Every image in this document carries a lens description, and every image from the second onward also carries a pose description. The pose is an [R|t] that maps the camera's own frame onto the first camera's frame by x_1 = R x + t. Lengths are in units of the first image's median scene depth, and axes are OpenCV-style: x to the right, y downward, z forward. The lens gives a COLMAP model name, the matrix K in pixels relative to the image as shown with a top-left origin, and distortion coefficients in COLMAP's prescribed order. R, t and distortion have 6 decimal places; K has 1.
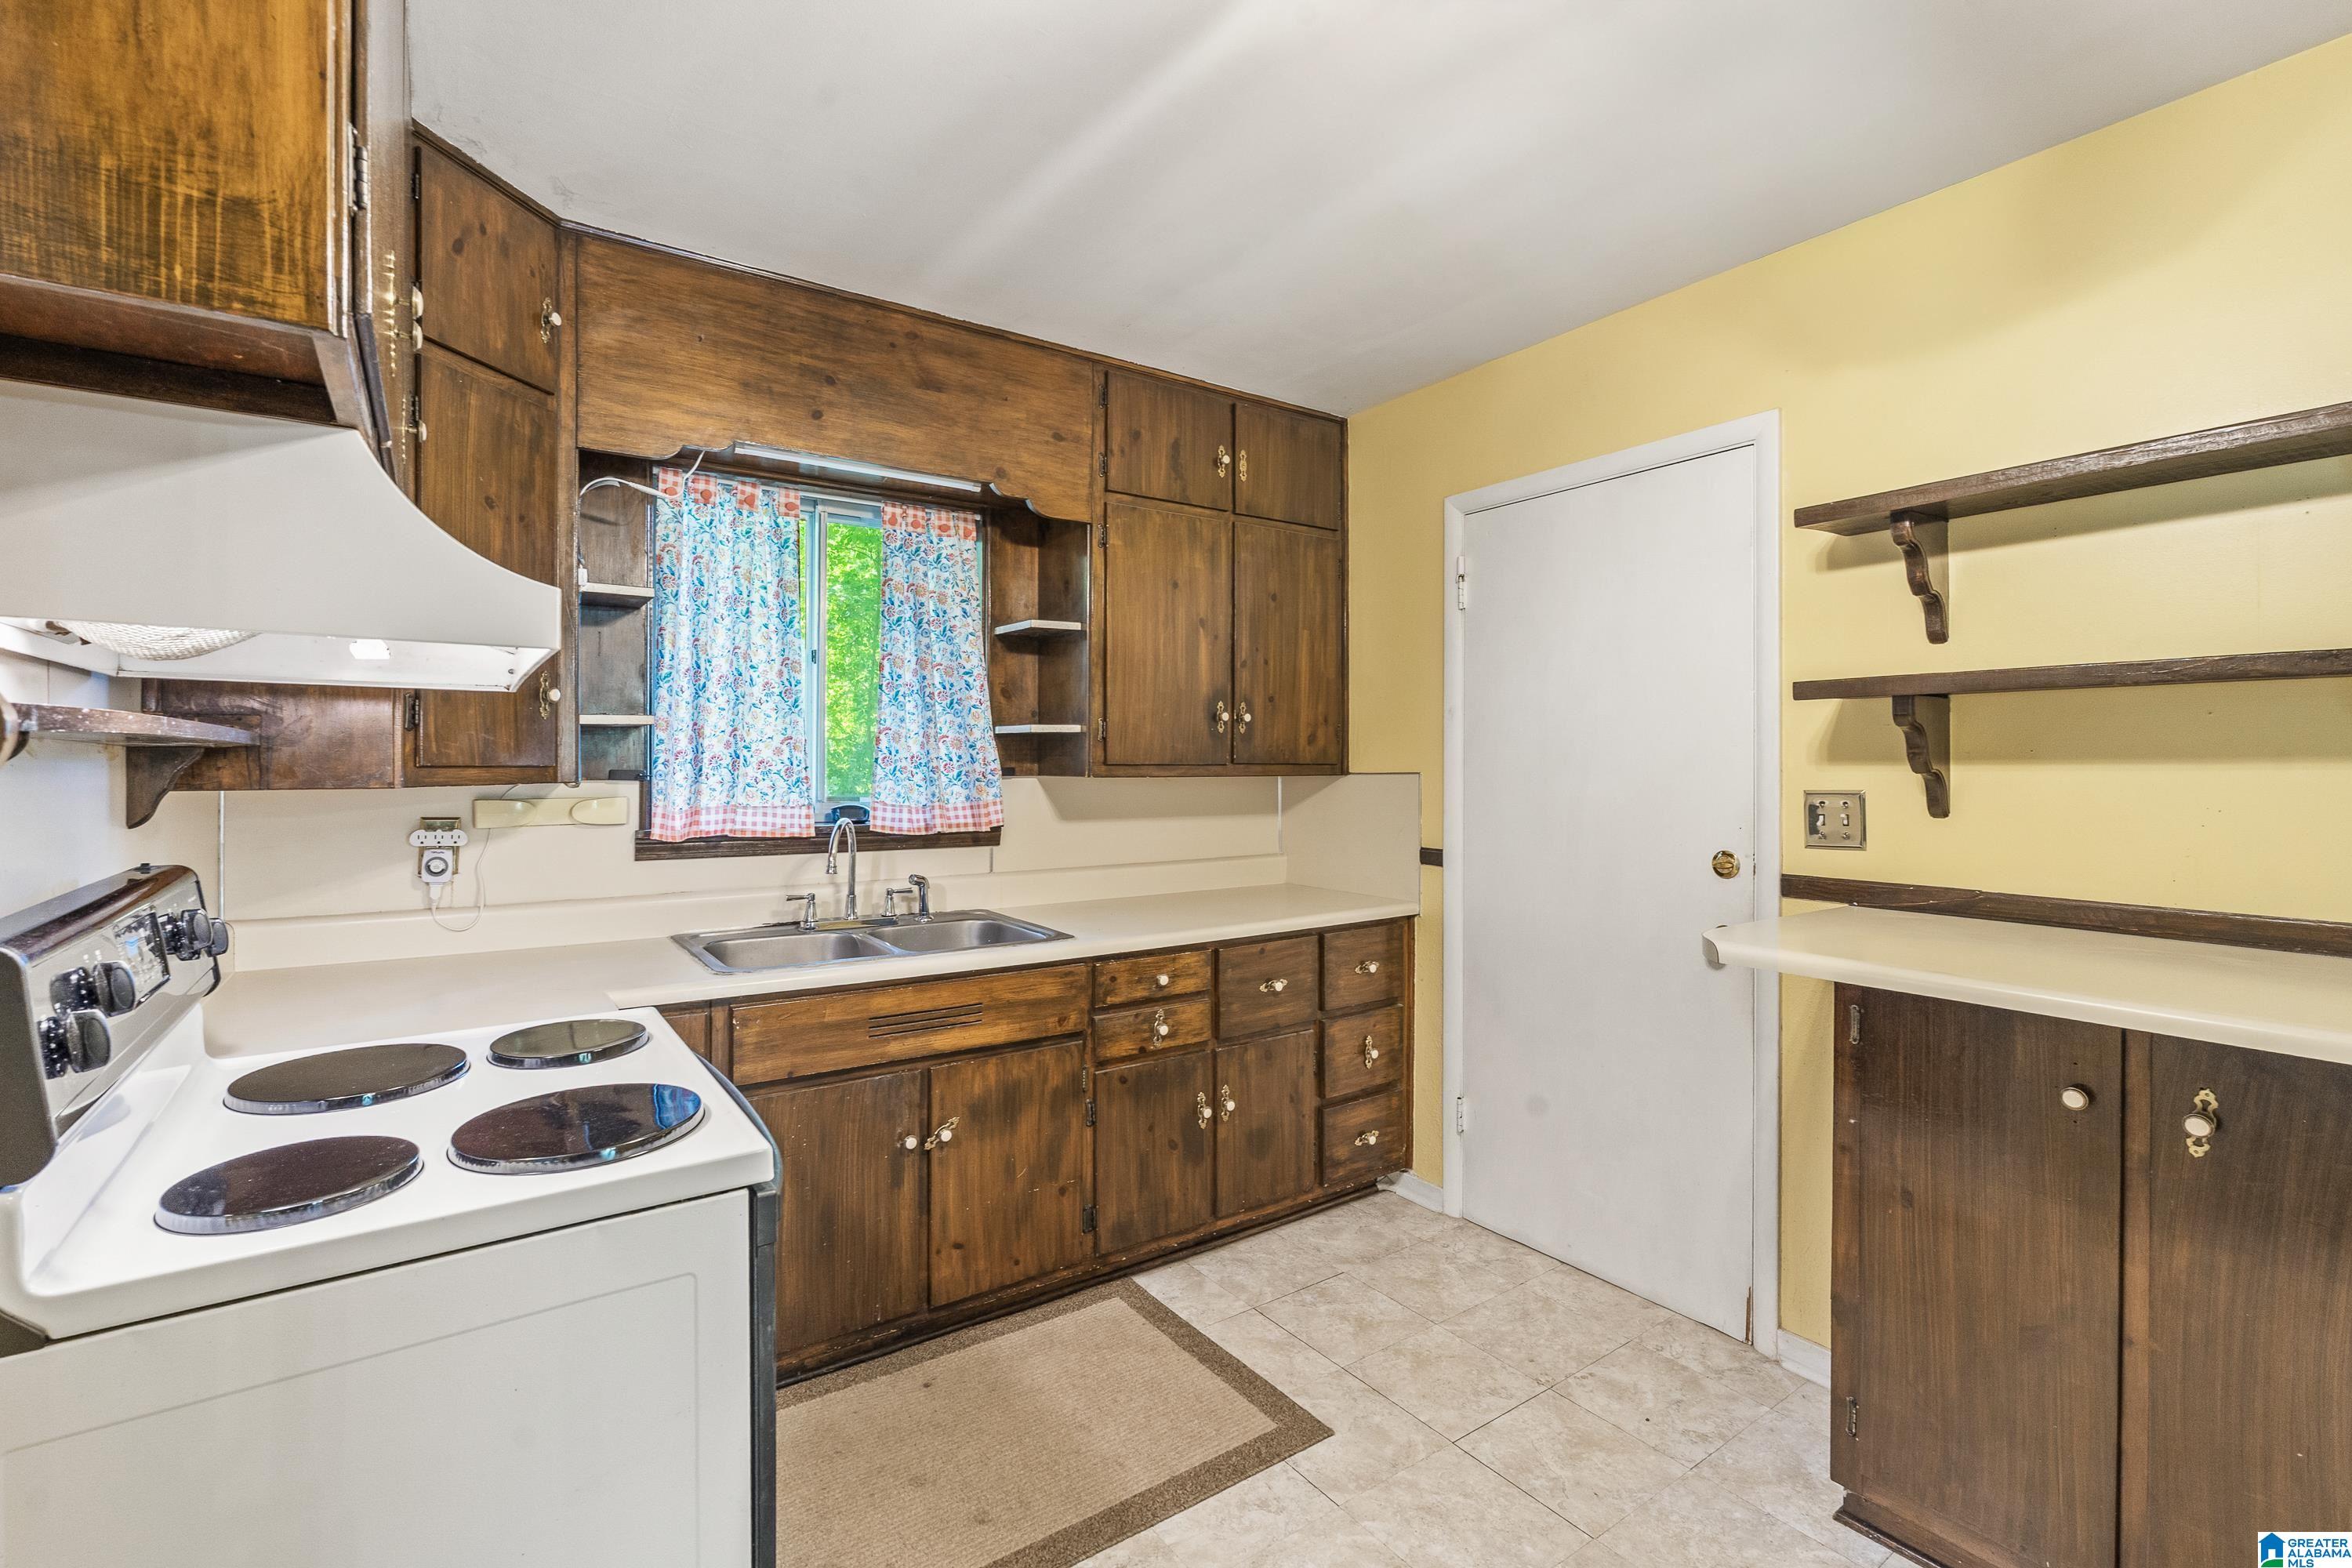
lens RADIAL K [[1035.5, 0, 1196.5], [0, 1035.5, 769.0], [0, 0, 1]] dist [-0.008637, 0.000372]
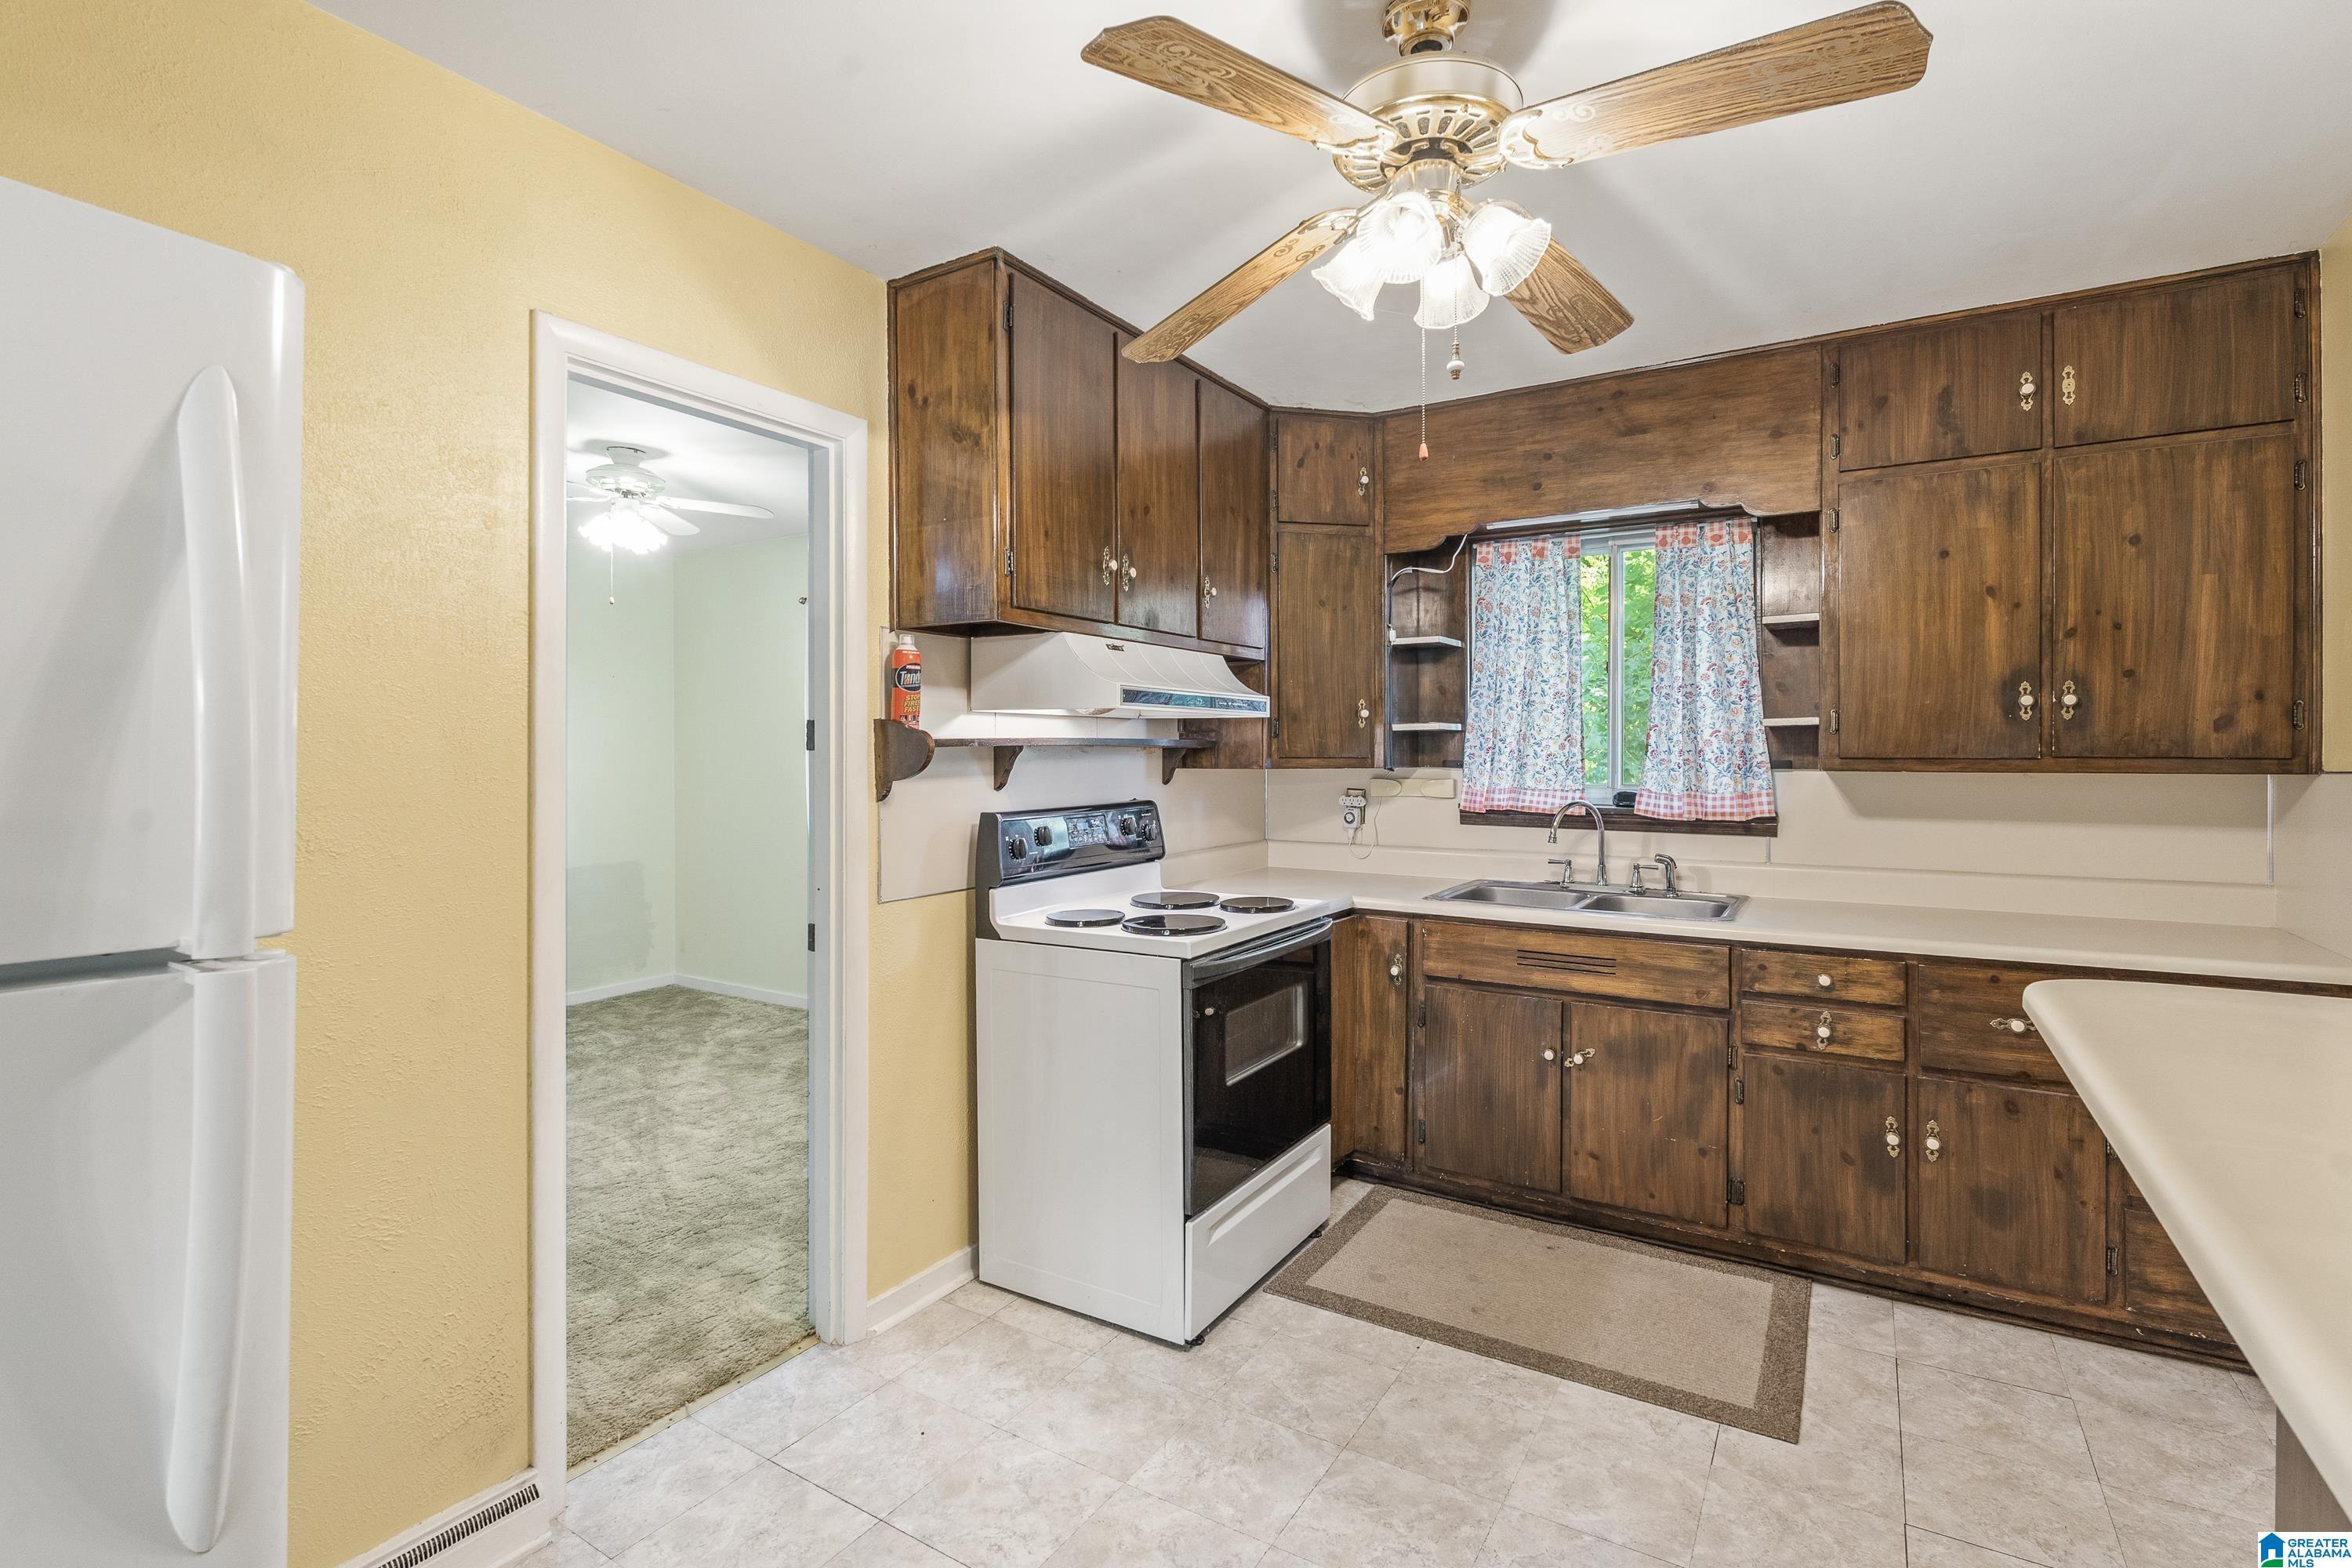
lens RADIAL K [[1035.5, 0, 1170.7], [0, 1035.5, 767.4], [0, 0, 1]] dist [-0.008637, 0.000372]
pose [[0.414291, 0.011083, -0.910077, 0.572375], [-0.005811, 0.999938, 0.009532, -0.000810], [0.910126, 0.001339, 0.414330, 0.043618]]
